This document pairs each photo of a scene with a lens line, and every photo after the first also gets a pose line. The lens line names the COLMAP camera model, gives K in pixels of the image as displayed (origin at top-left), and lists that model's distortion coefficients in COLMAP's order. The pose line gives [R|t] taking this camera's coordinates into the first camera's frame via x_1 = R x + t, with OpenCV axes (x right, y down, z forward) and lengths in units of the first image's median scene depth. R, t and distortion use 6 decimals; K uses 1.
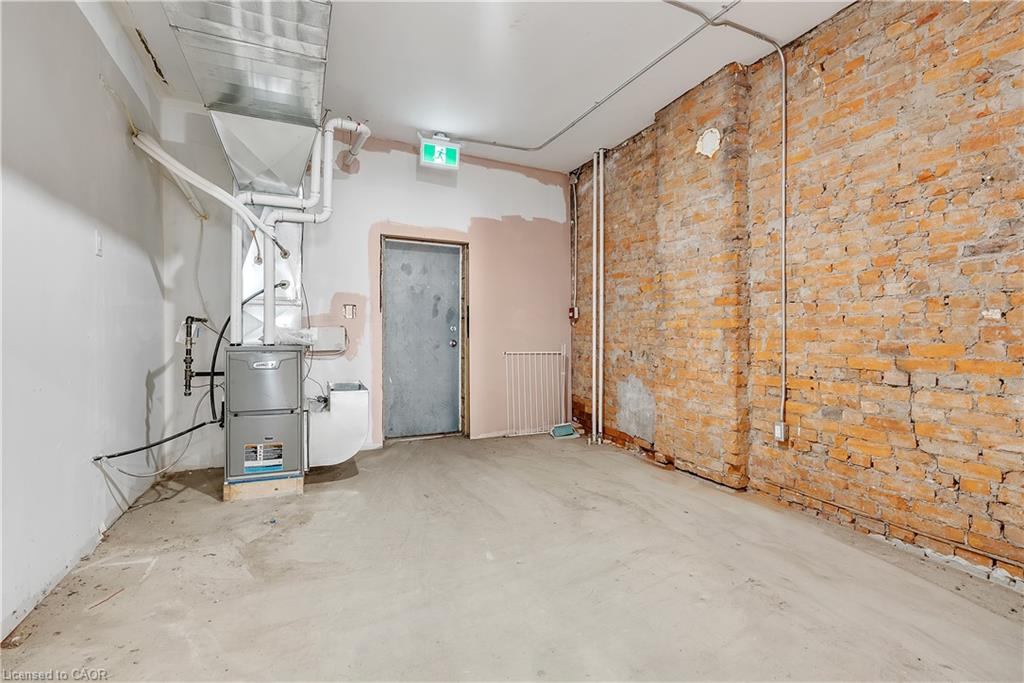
lens RADIAL K [[459.2, 0, 509.3], [0, 459.2, 334.3], [0, 0, 1]] dist [-0.004422, 0.000434]
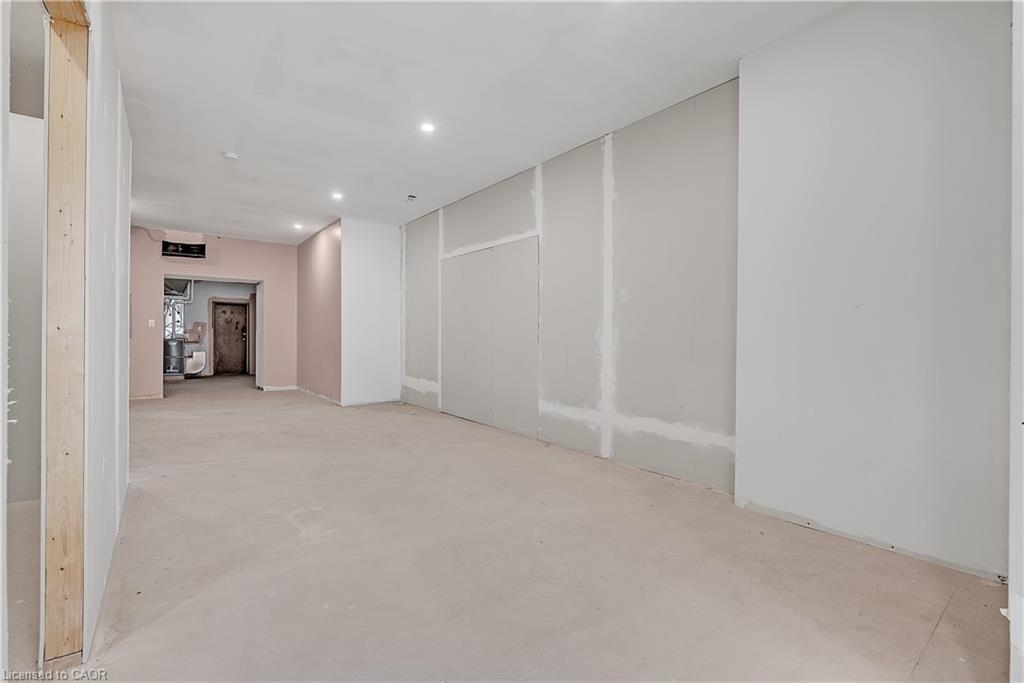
lens RADIAL K [[459.2, 0, 505.7], [0, 459.2, 336.7], [0, 0, 1]] dist [-0.004422, 0.000434]
pose [[0.974141, 0.004562, 0.225894, 1.101575], [-0.004496, 0.999990, -0.000807, -0.002591], [-0.225895, -0.000229, 0.974152, -2.832190]]
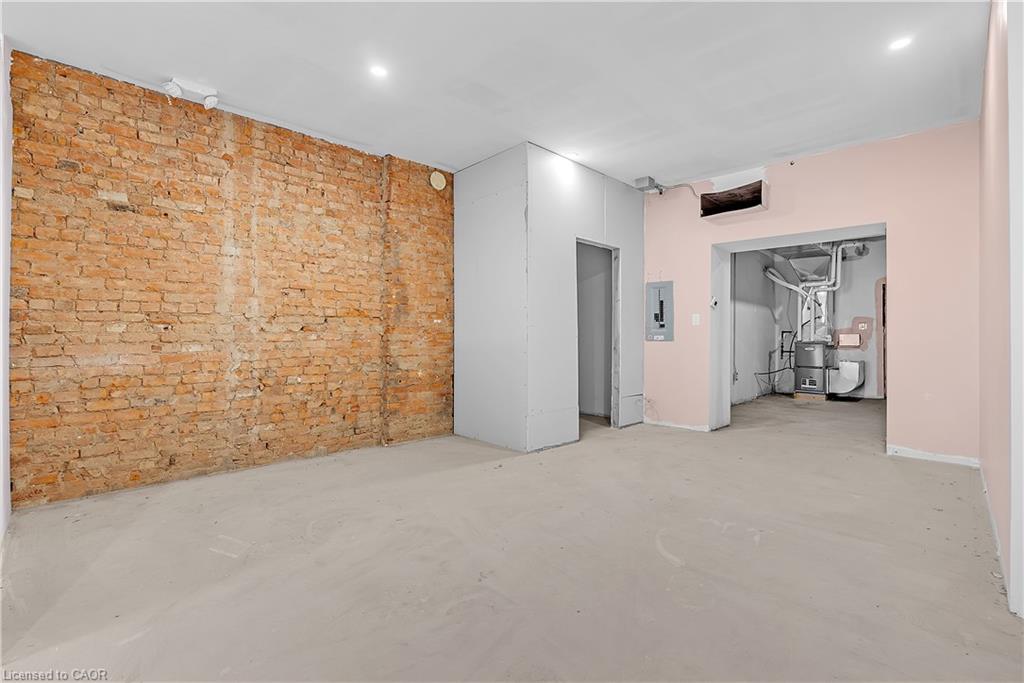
lens RADIAL K [[459.2, 0, 508.2], [0, 459.2, 335.4], [0, 0, 1]] dist [-0.004422, 0.000434]
pose [[0.365109, 0.002289, -0.930962, 1.139650], [-0.005284, 0.999986, 0.000386, -0.003869], [0.930950, 0.004778, 0.365116, -1.391639]]
